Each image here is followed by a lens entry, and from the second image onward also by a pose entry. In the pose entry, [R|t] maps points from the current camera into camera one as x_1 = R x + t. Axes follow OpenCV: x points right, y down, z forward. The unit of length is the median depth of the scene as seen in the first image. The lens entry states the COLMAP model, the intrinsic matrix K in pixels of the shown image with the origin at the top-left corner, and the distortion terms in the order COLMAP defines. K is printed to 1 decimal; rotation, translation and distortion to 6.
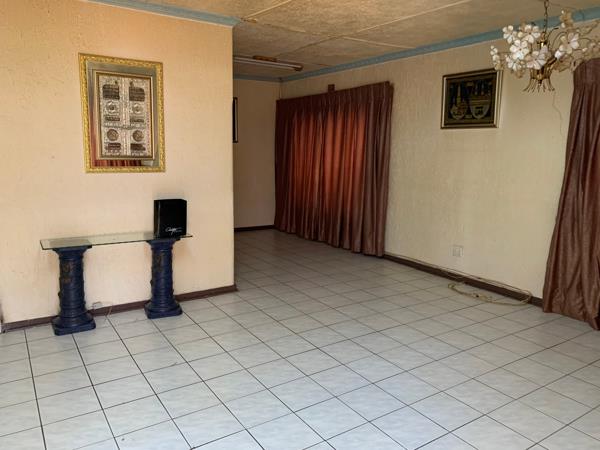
lens RADIAL K [[464.9, 0, 300.0], [0, 464.9, 225.0], [0, 0, 1]] dist [0.026705, -0.051145]
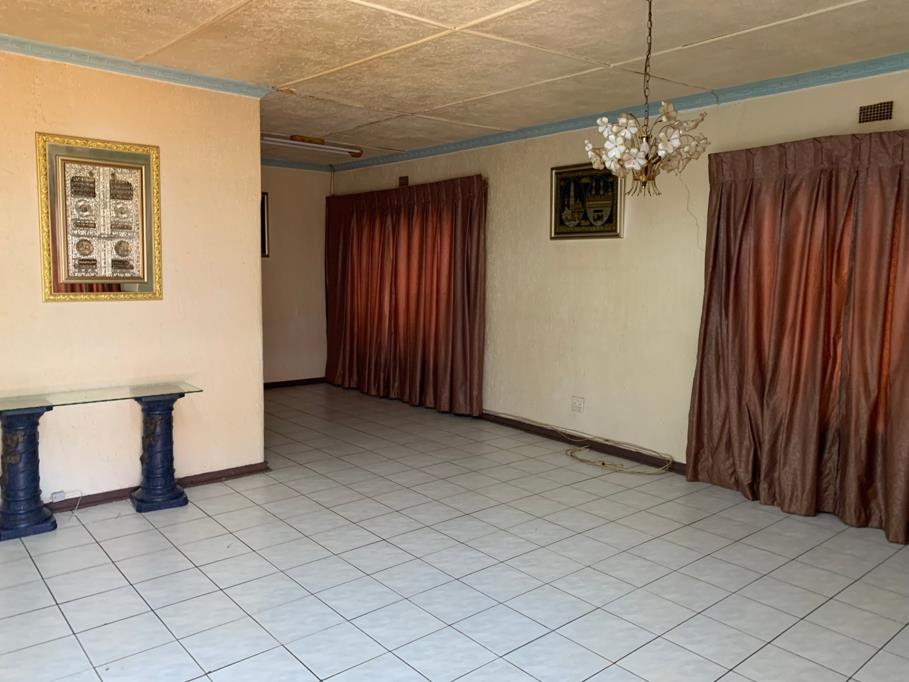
lens RADIAL K [[704.3, 0, 454.5], [0, 704.3, 341.0], [0, 0, 1]] dist [0.026705, -0.051145]
pose [[0.992597, -0.015527, 0.120455, 0.016741], [0.022298, 0.998234, -0.055065, 0.016329], [-0.119387, 0.057343, 0.991190, -0.099166]]
